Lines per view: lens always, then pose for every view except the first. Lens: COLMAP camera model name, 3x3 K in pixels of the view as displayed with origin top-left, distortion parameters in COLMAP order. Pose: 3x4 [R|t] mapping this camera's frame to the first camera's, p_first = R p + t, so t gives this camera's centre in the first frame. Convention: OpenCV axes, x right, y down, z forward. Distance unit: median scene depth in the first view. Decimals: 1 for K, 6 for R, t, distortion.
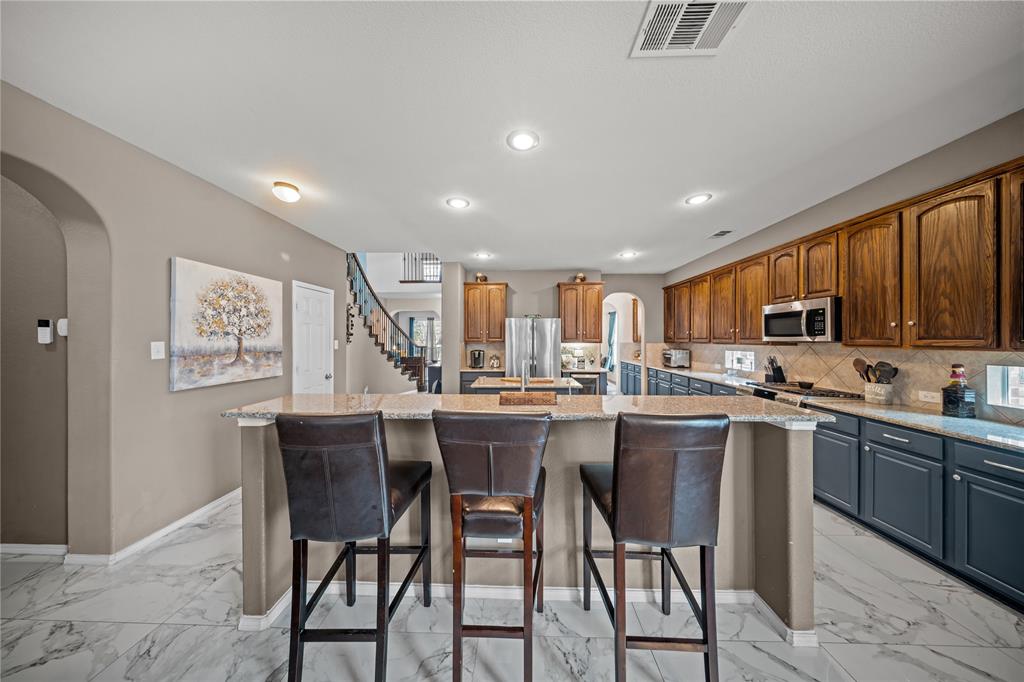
lens RADIAL K [[300.2, 0, 512.9], [0, 300.2, 340.2], [0, 0, 1]] dist [0.000913, -0.000566]
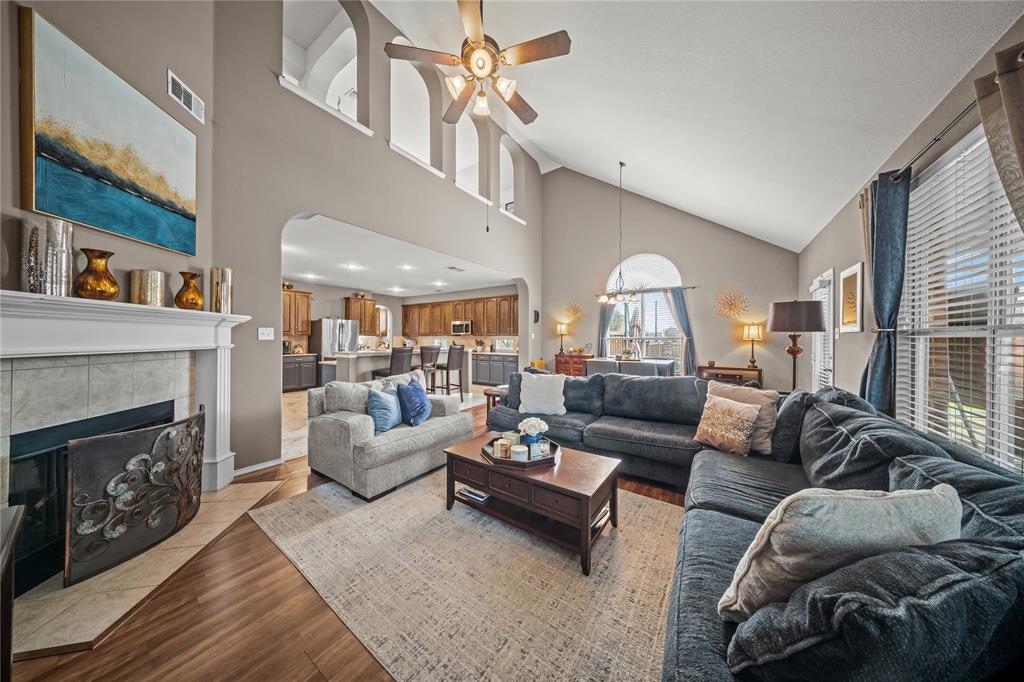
lens RADIAL K [[300.2, 0, 514.0], [0, 300.2, 338.0], [0, 0, 1]] dist [0.000913, -0.000566]
pose [[0.532010, 0.000137, 0.846738, -1.512825], [0.000943, 0.999999, -0.000754, 0.050775], [-0.846737, 0.001199, 0.532010, -1.181987]]
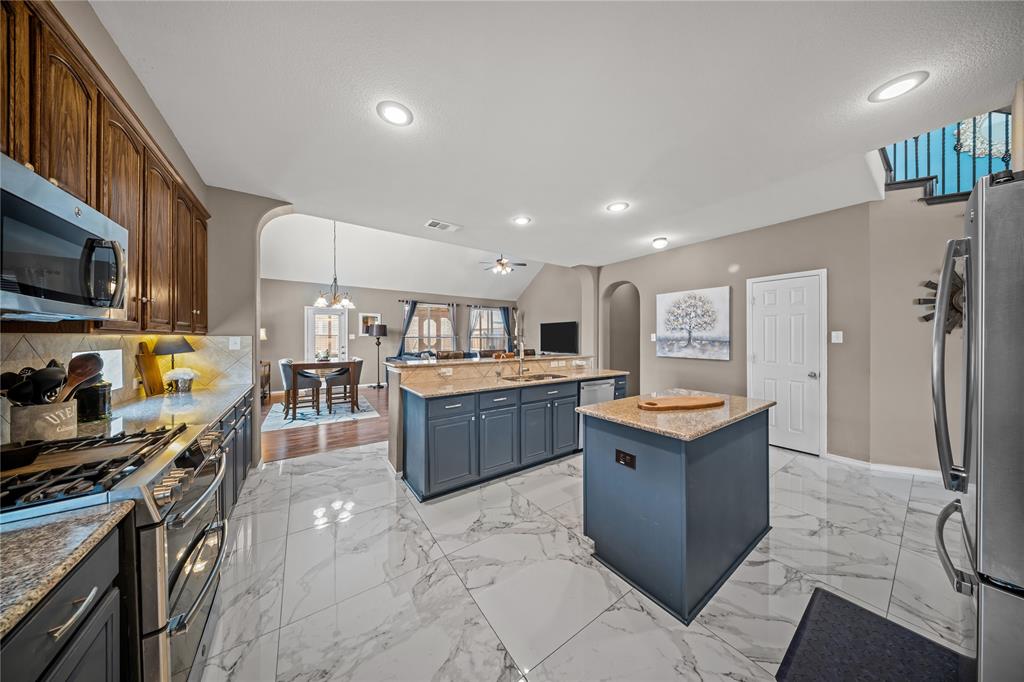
lens RADIAL K [[300.2, 0, 515.8], [0, 300.2, 339.4], [0, 0, 1]] dist [0.000913, -0.000566]
pose [[-0.799345, 0.002131, -0.600869, 0.877607], [-0.003666, 0.999958, 0.008423, 0.028794], [0.600861, 0.008935, -0.799303, 1.848190]]
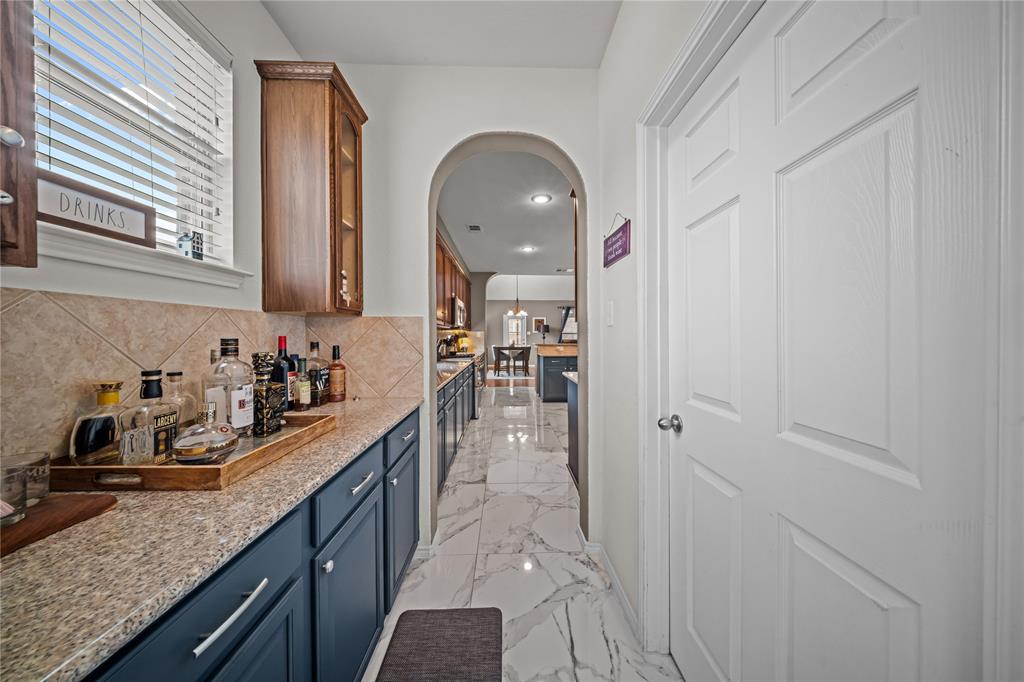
lens RADIAL K [[300.2, 0, 514.7], [0, 300.2, 339.4], [0, 0, 1]] dist [0.000913, -0.000566]
pose [[-0.998069, 0.003815, -0.061999, 0.884948], [0.002957, 0.999899, 0.013926, 0.066532], [0.062046, 0.013715, -0.997979, 3.098532]]
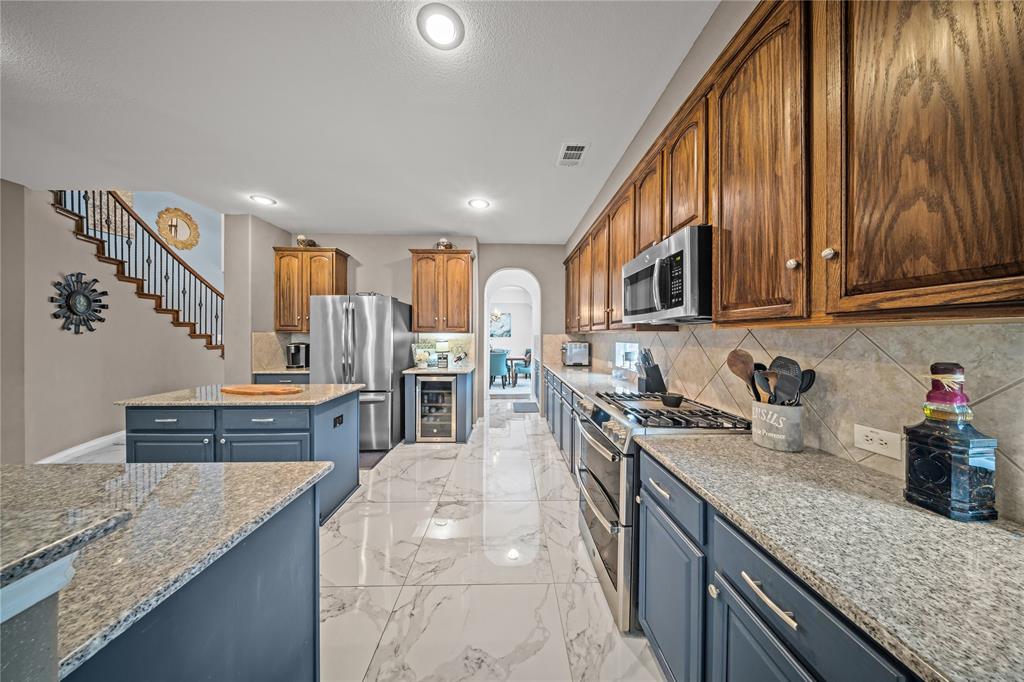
lens RADIAL K [[300.2, 0, 514.9], [0, 300.2, 337.2], [0, 0, 1]] dist [0.000913, -0.000566]
pose [[0.998677, 0.001611, 0.051404, 0.779784], [-0.001635, 0.999999, 0.000425, 0.040887], [-0.051403, -0.000509, 0.998678, 0.549174]]
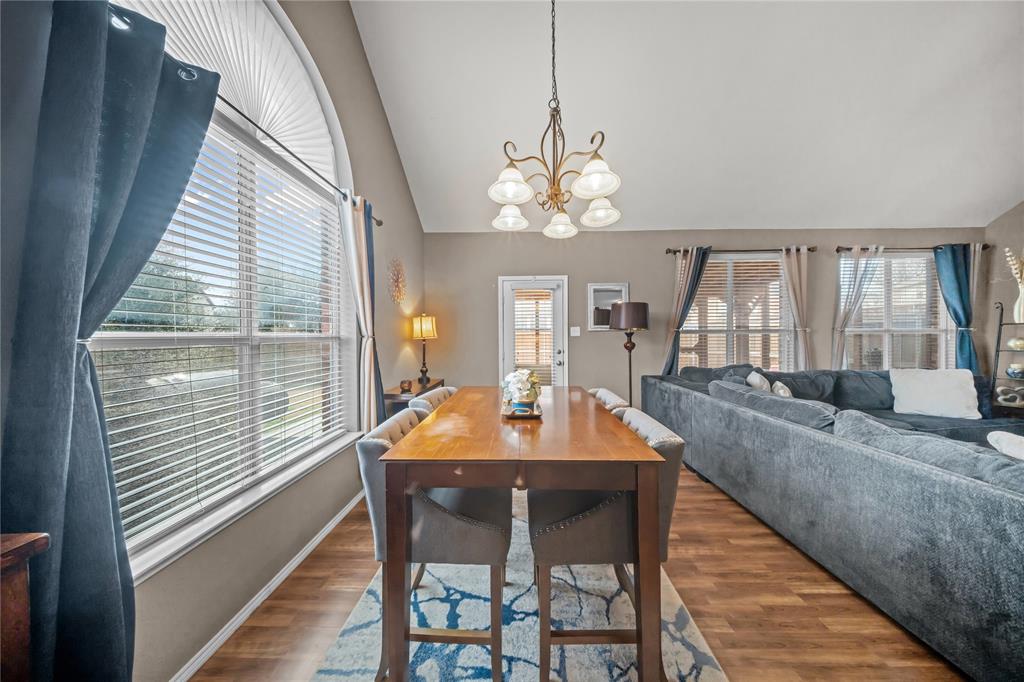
lens RADIAL K [[300.2, 0, 515.2], [0, 300.2, 340.4], [0, 0, 1]] dist [0.000913, -0.000566]
pose [[-0.999810, 0.005880, -0.018575, 0.703276], [0.005552, 0.999829, 0.017665, 0.049081], [0.018675, 0.017558, -0.999671, -0.113232]]
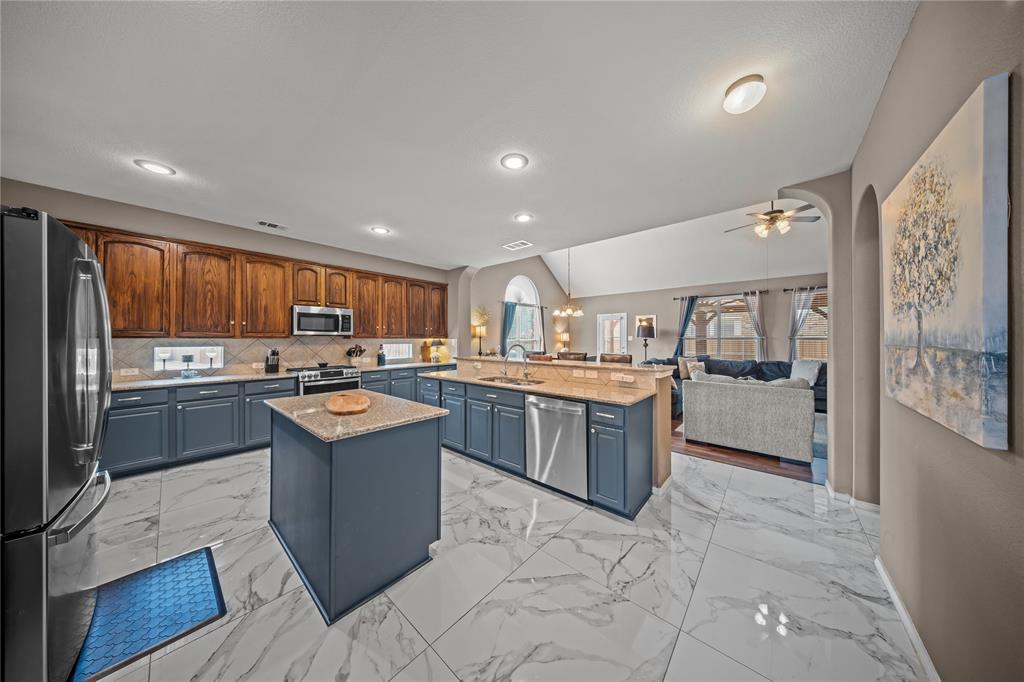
lens RADIAL K [[300.2, 0, 511.7], [0, 300.2, 339.8], [0, 0, 1]] dist [0.000913, -0.000566]
pose [[-0.770065, -0.000078, 0.637965, -0.781461], [0.004105, 0.999979, 0.005078, 0.027567], [-0.637952, 0.006529, -0.770048, 1.819815]]
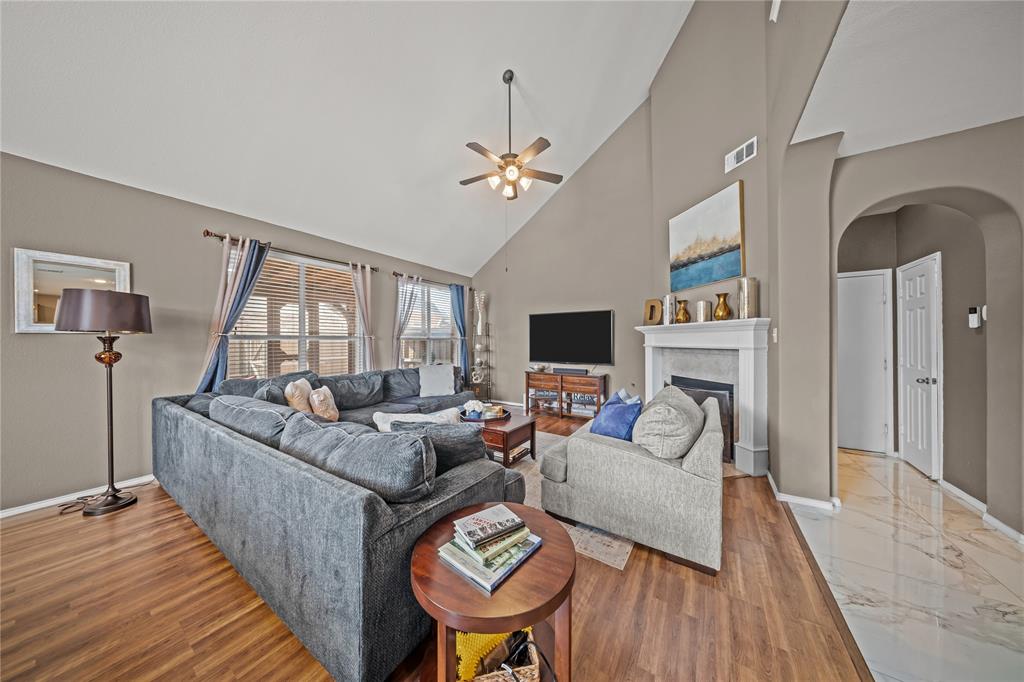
lens RADIAL K [[300.2, 0, 515.5], [0, 300.2, 341.9], [0, 0, 1]] dist [0.000913, -0.000566]
pose [[-0.511586, 0.003629, -0.859224, 0.296611], [-0.002019, 0.999983, 0.005426, 0.049128], [0.859230, 0.004511, -0.511570, 0.034215]]
